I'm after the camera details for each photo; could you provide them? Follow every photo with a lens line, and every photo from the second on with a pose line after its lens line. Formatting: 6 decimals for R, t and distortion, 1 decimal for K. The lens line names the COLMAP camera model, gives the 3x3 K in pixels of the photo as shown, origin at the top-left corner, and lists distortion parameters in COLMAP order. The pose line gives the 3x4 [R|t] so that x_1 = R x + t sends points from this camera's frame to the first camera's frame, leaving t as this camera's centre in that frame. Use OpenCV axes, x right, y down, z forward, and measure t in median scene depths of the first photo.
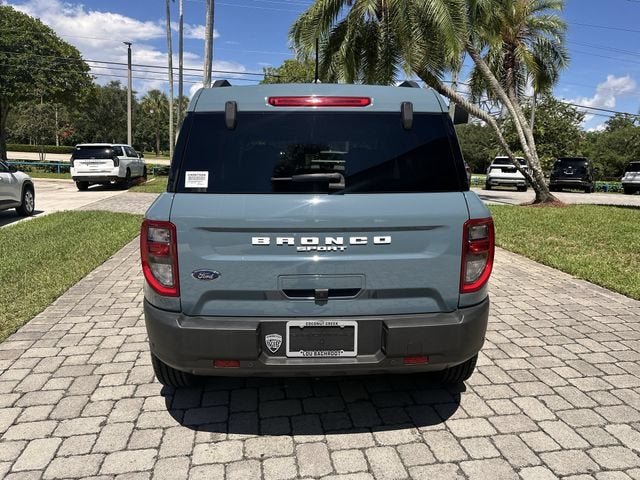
lens RADIAL K [[454.6, 0, 317.9], [0, 454.6, 234.9], [0, 0, 1]] dist [0.033486, -0.049153]
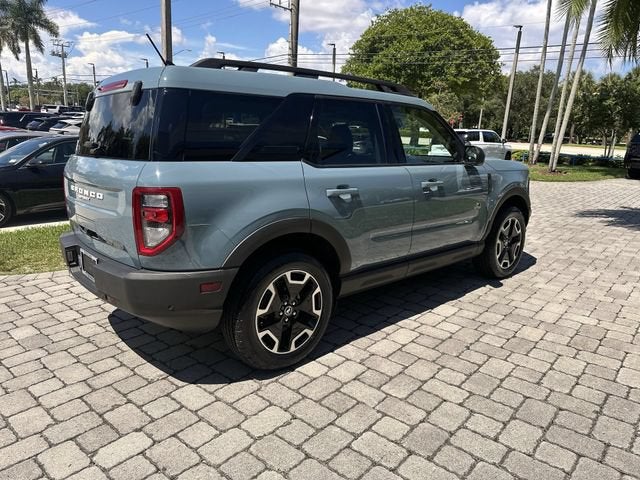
lens RADIAL K [[451.4, 0, 318.1], [0, 451.4, 237.9], [0, 0, 1]] dist [0.060369, -0.092972]
pose [[0.637355, 0.168613, -0.751897, 1.229166], [-0.142517, 0.984726, 0.100018, -0.071275], [0.757277, 0.043411, 0.651650, 0.536949]]
